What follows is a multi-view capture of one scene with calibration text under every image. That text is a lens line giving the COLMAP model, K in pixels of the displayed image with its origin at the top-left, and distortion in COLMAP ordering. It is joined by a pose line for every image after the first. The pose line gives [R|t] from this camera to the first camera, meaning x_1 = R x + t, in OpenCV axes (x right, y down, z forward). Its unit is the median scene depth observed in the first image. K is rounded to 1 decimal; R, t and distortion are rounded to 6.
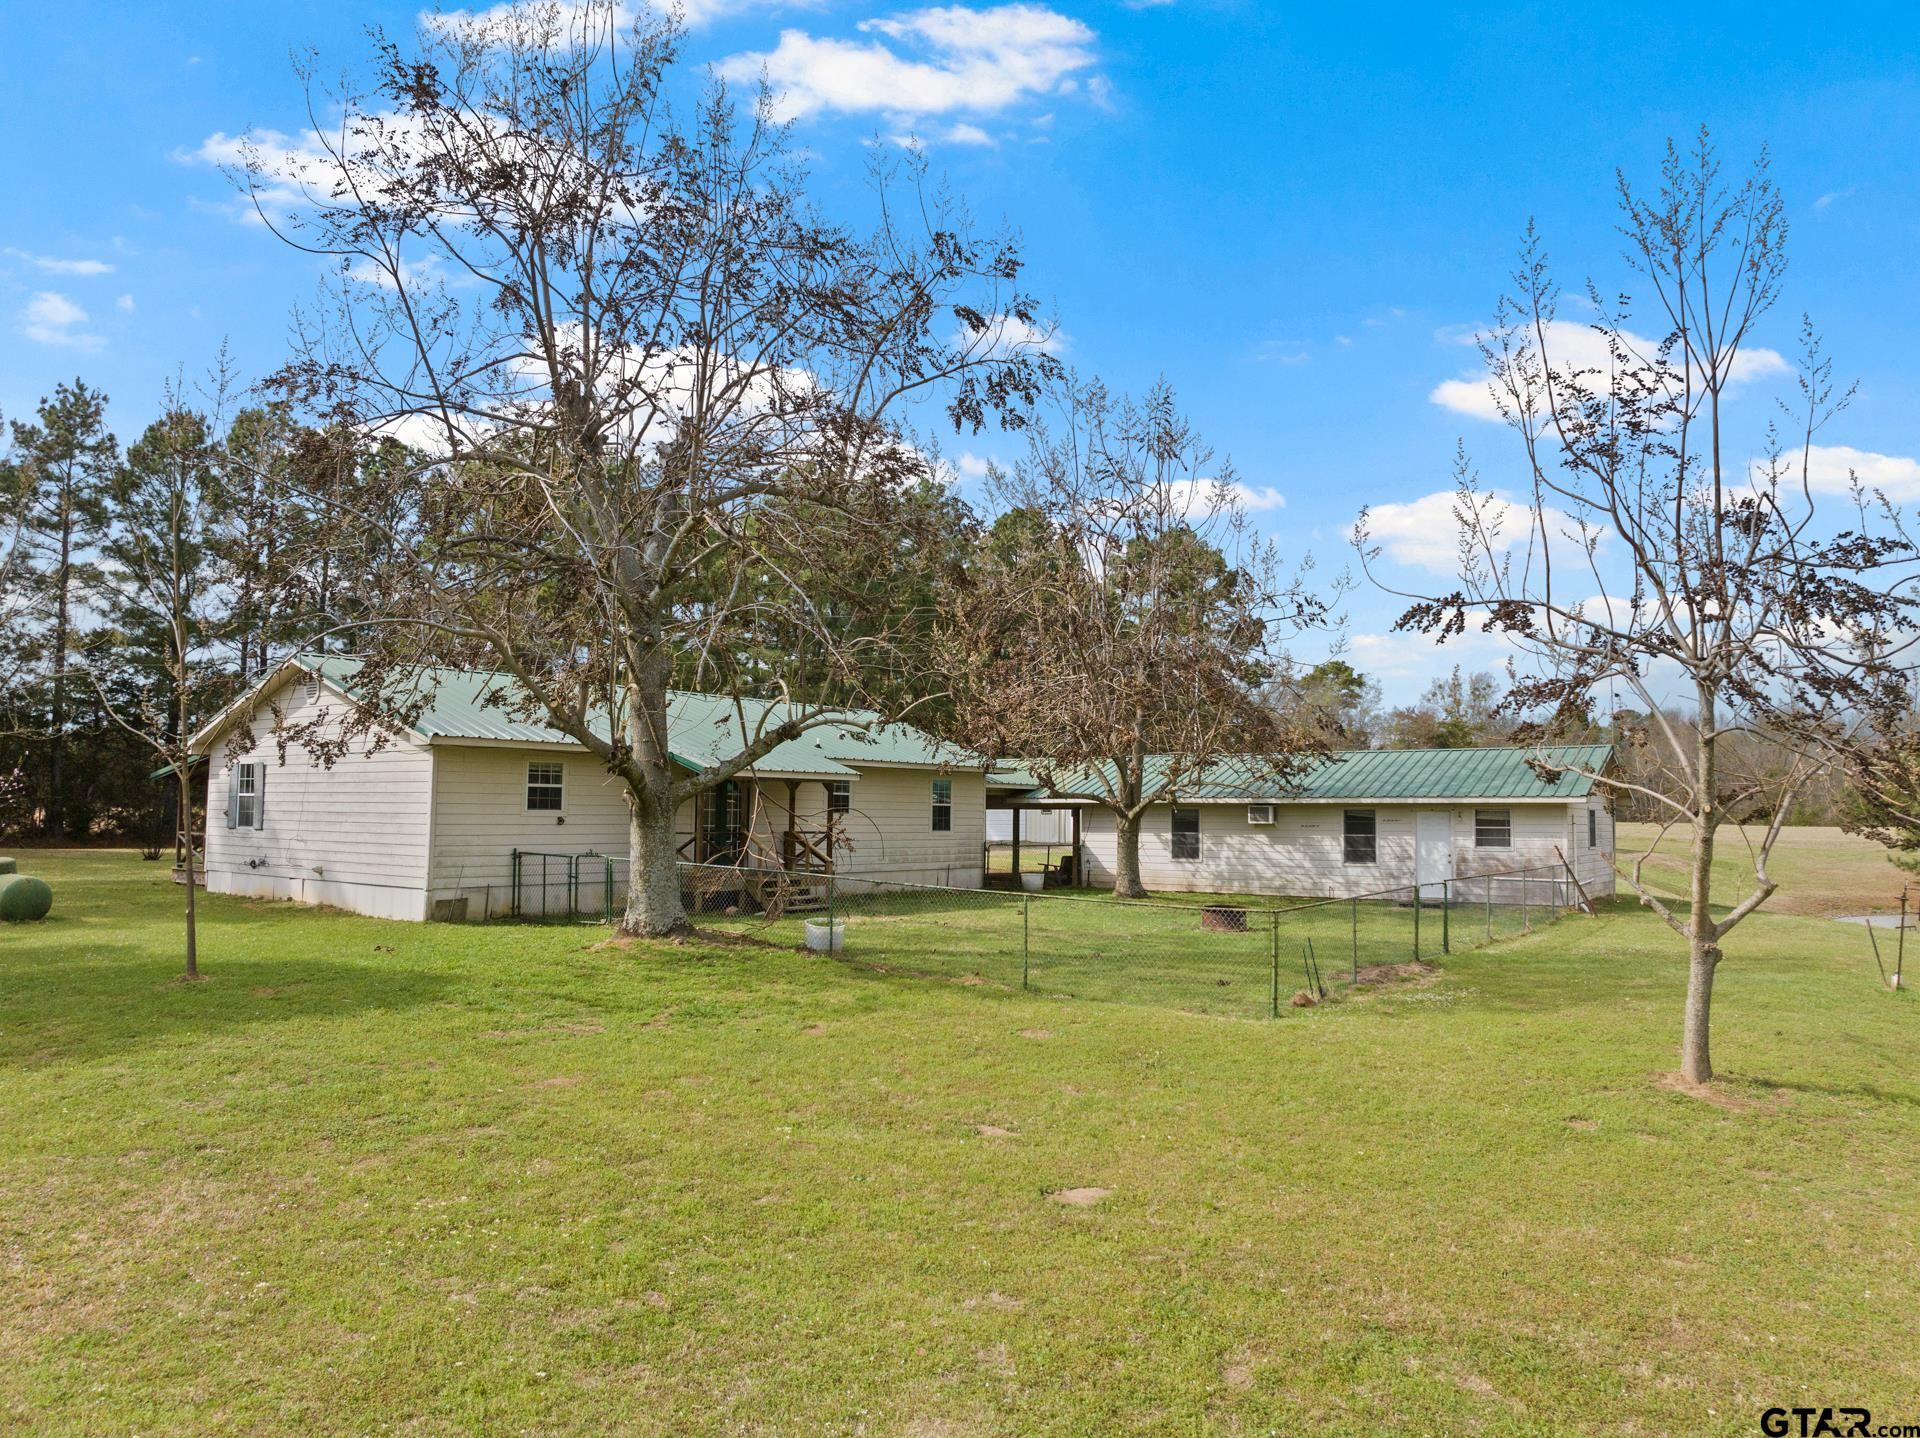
lens RADIAL K [[1360.7, 0, 960.0], [0, 1360.7, 719.0], [0, 0, 1]] dist [-0.004613, 0.001175]
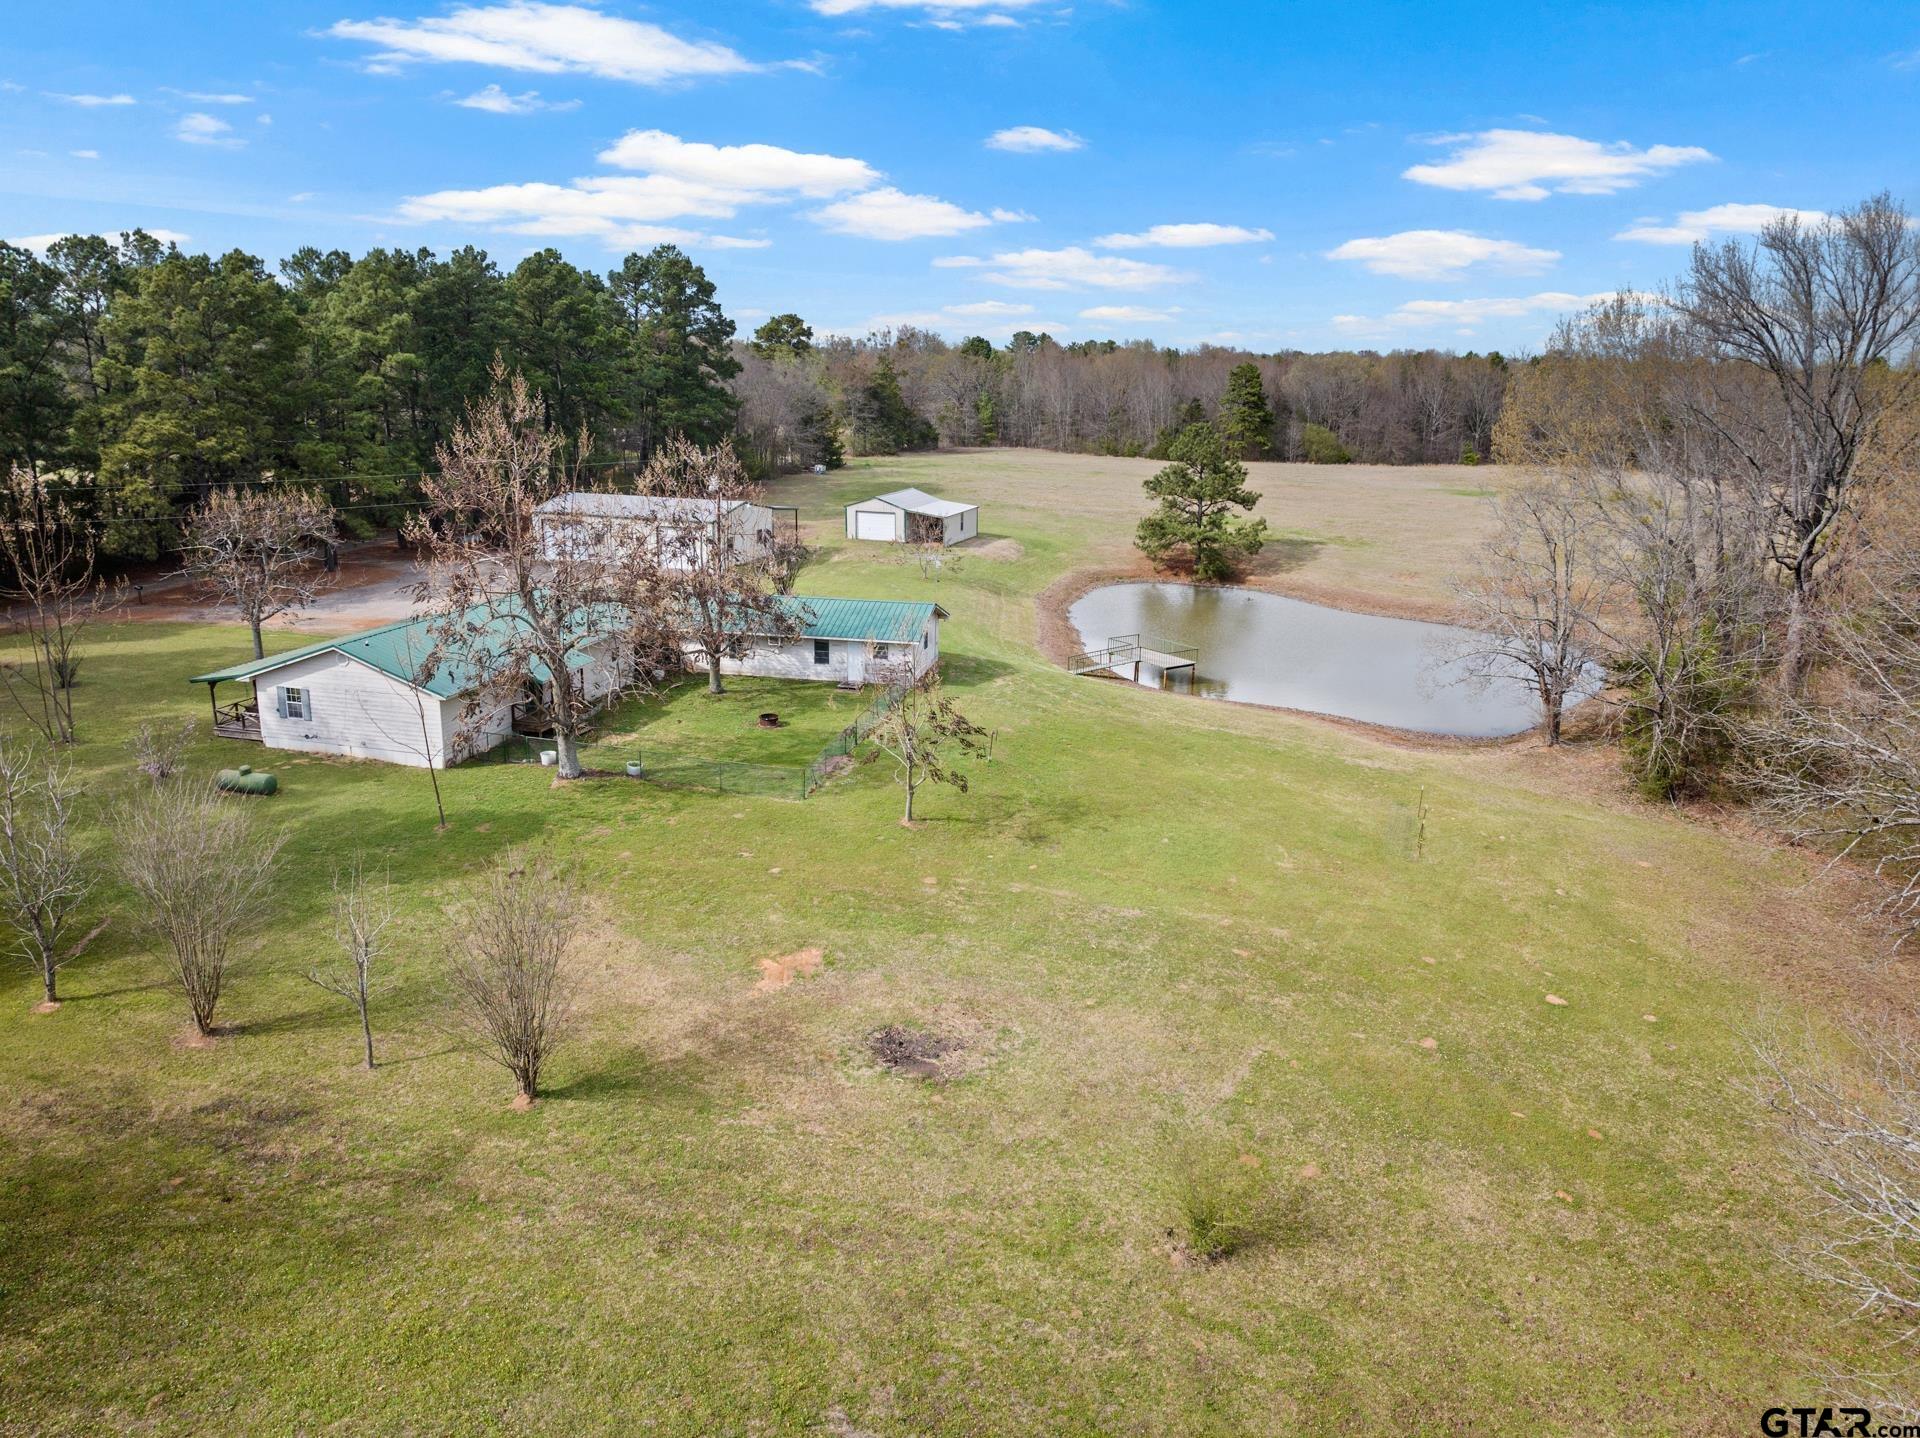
lens RADIAL K [[1360.7, 0, 960.0], [0, 1360.7, 719.0], [0, 0, 1]] dist [-0.004613, 0.001175]
pose [[0.922263, -0.093709, 0.375033, -0.314422], [-0.035764, 0.945327, 0.324157, -0.514526], [-0.384905, -0.312370, 0.868489, -0.961319]]
